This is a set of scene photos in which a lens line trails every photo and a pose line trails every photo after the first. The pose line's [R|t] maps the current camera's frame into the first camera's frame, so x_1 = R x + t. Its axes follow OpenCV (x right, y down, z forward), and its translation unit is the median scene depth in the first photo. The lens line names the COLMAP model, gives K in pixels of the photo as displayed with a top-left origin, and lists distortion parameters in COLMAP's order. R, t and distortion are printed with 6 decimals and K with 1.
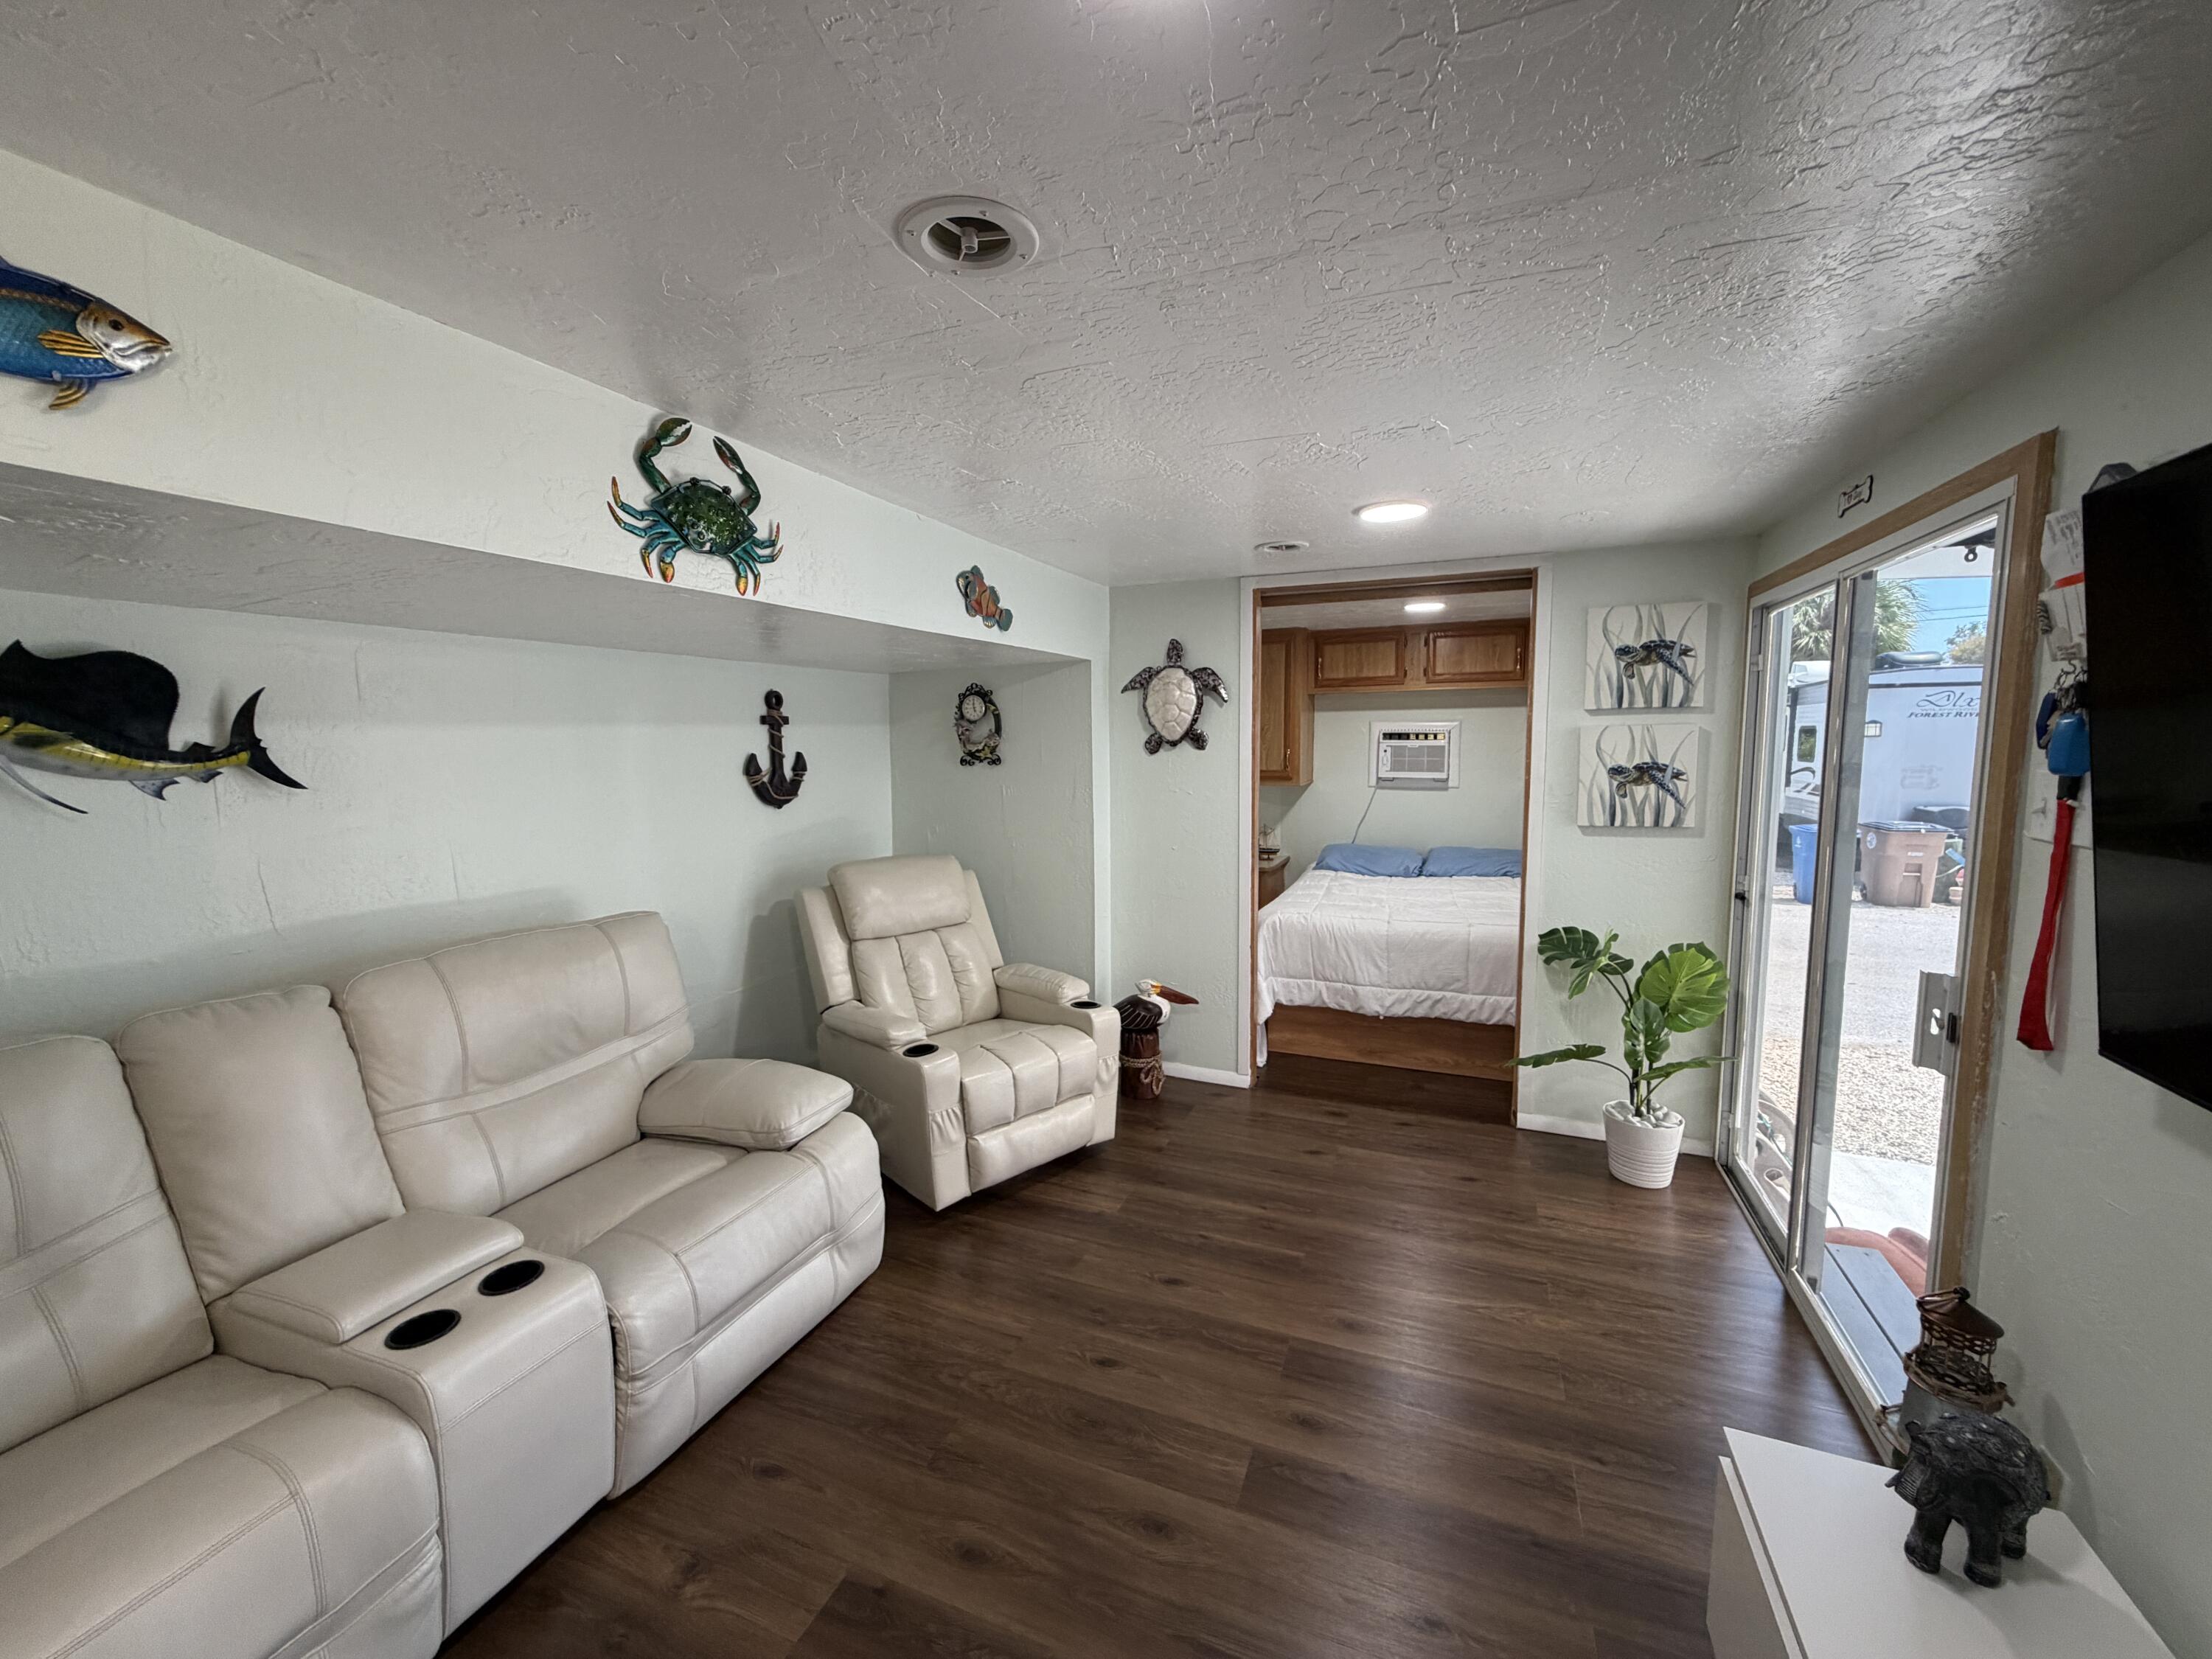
lens RADIAL K [[879.8, 0, 1097.4], [0, 879.8, 831.6], [0, 0, 1]] dist [-0.002104, -0.000005]
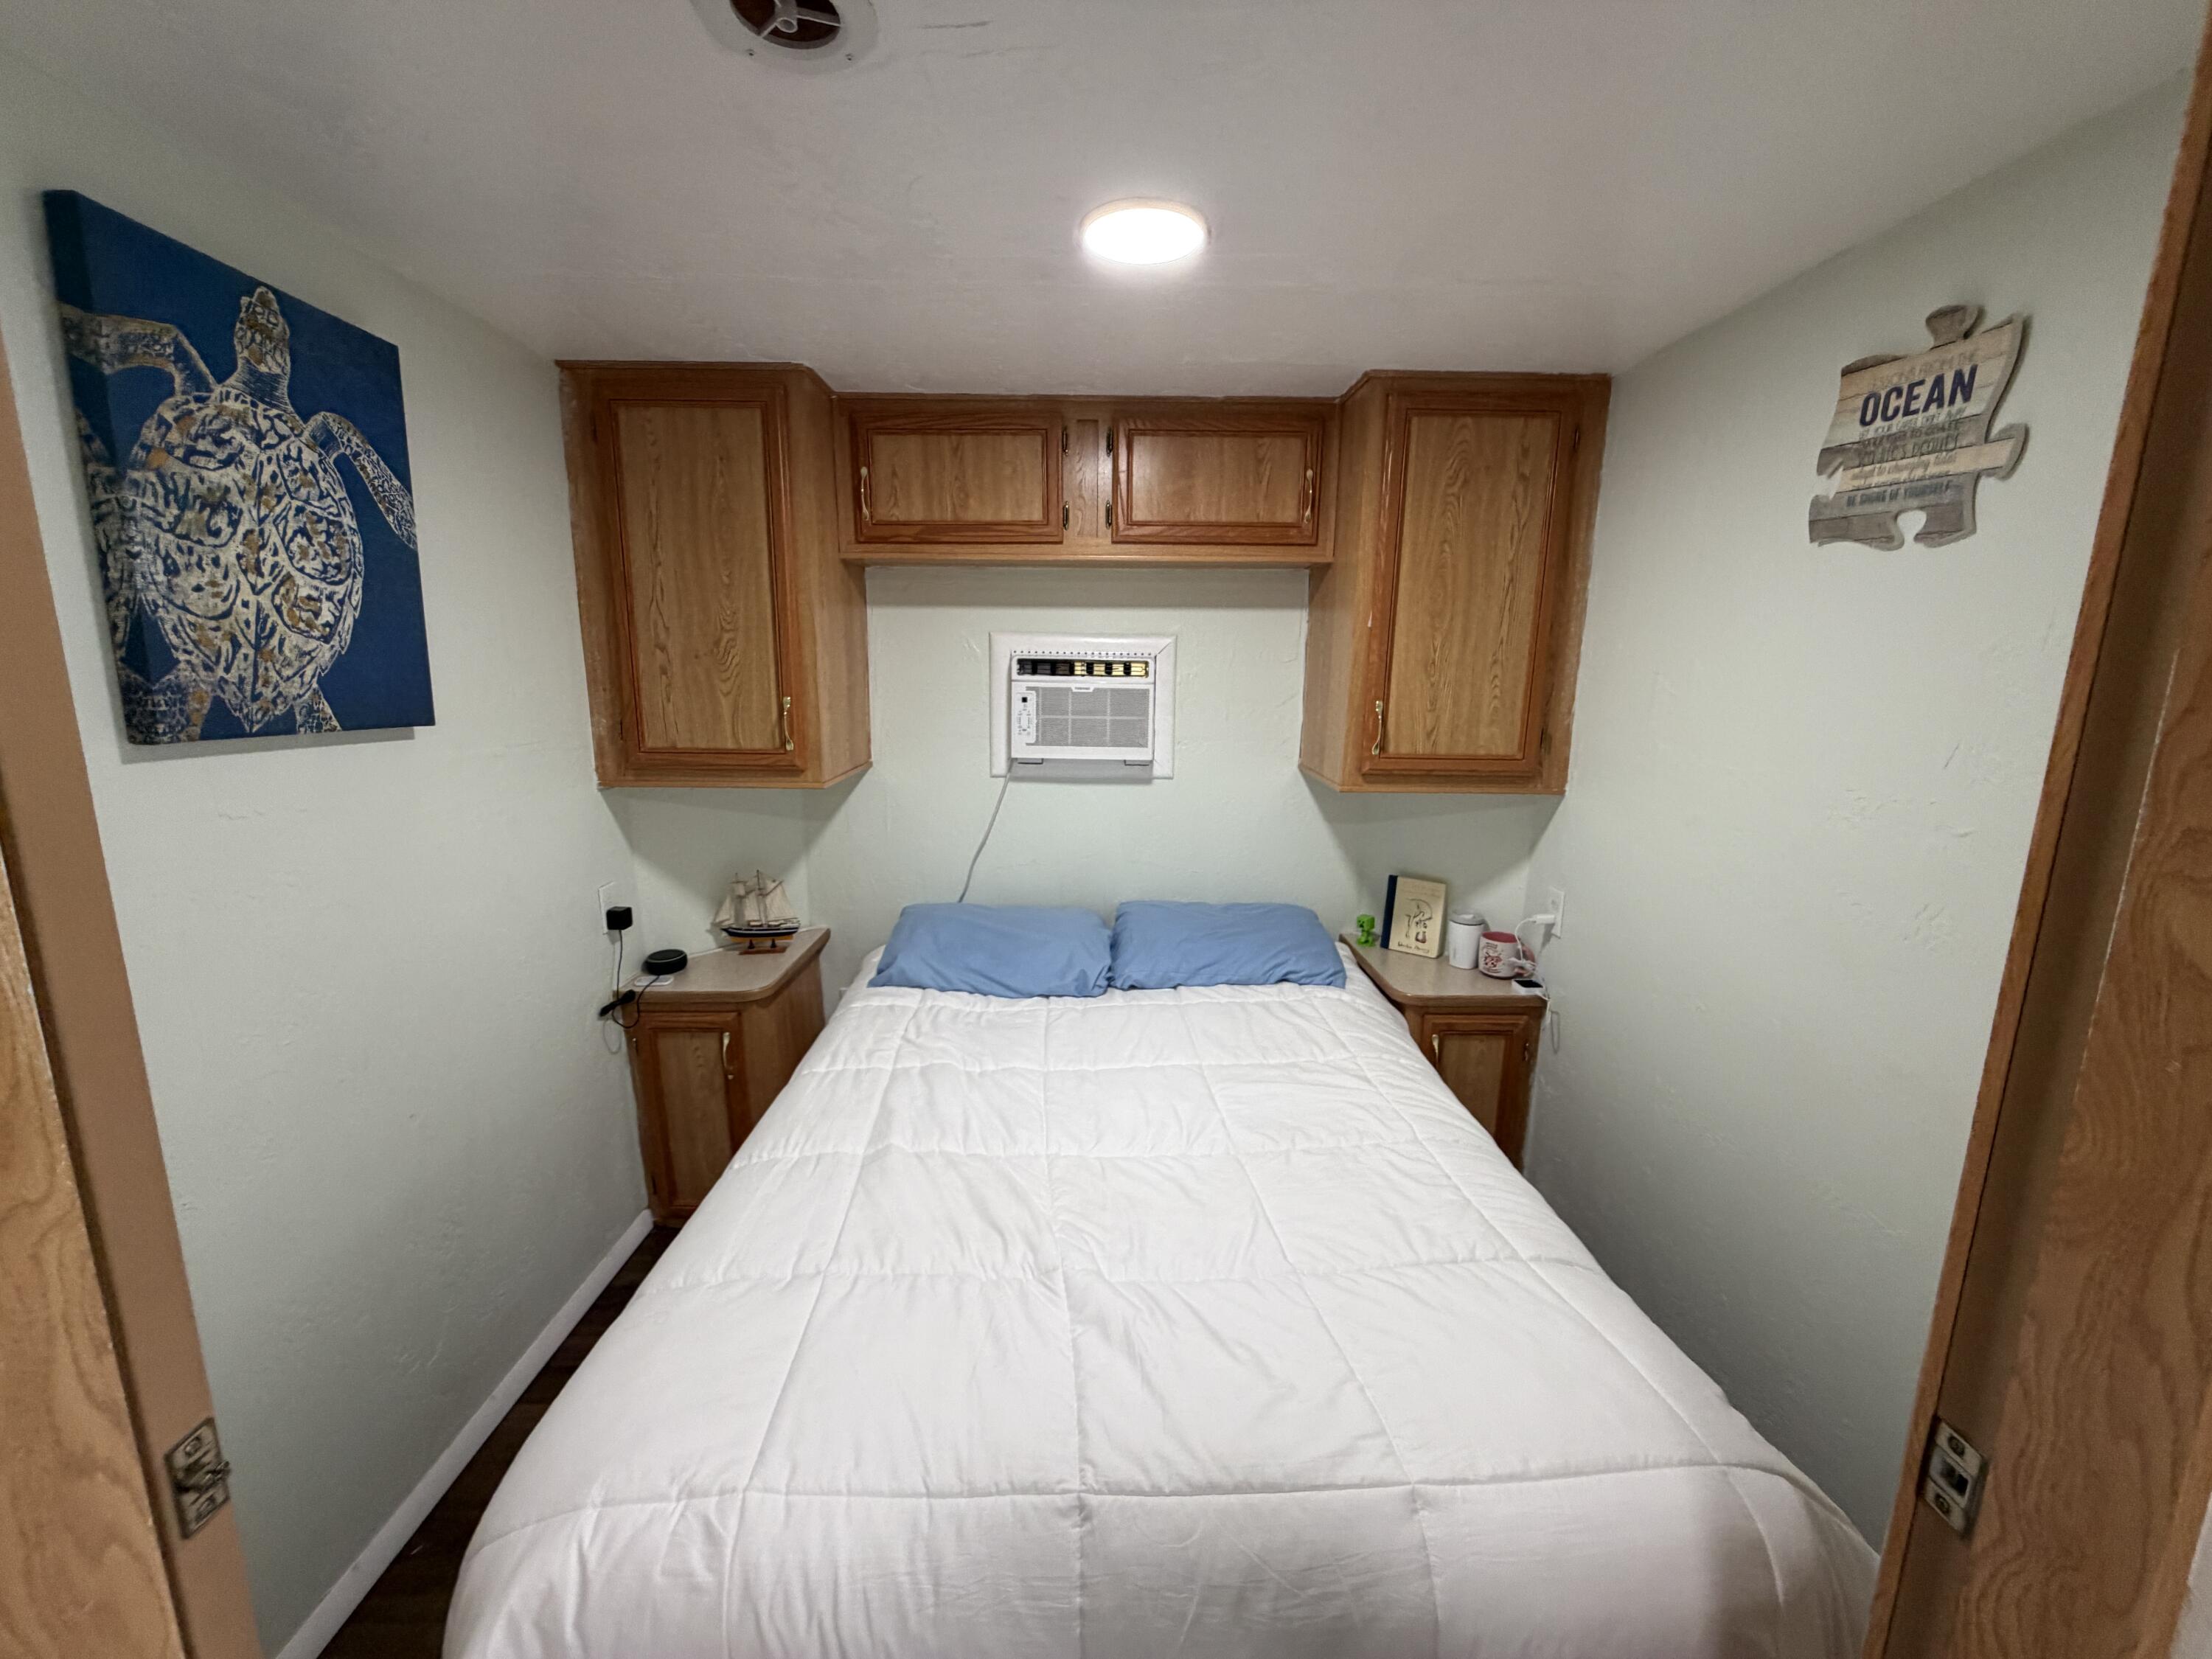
lens RADIAL K [[879.8, 0, 1097.4], [0, 879.8, 831.6], [0, 0, 1]] dist [-0.002104, -0.000005]
pose [[0.916043, -0.054047, 0.397421, 0.182533], [0.021972, 0.996153, 0.084828, -0.062900], [-0.400477, -0.068974, 0.913707, 0.580062]]
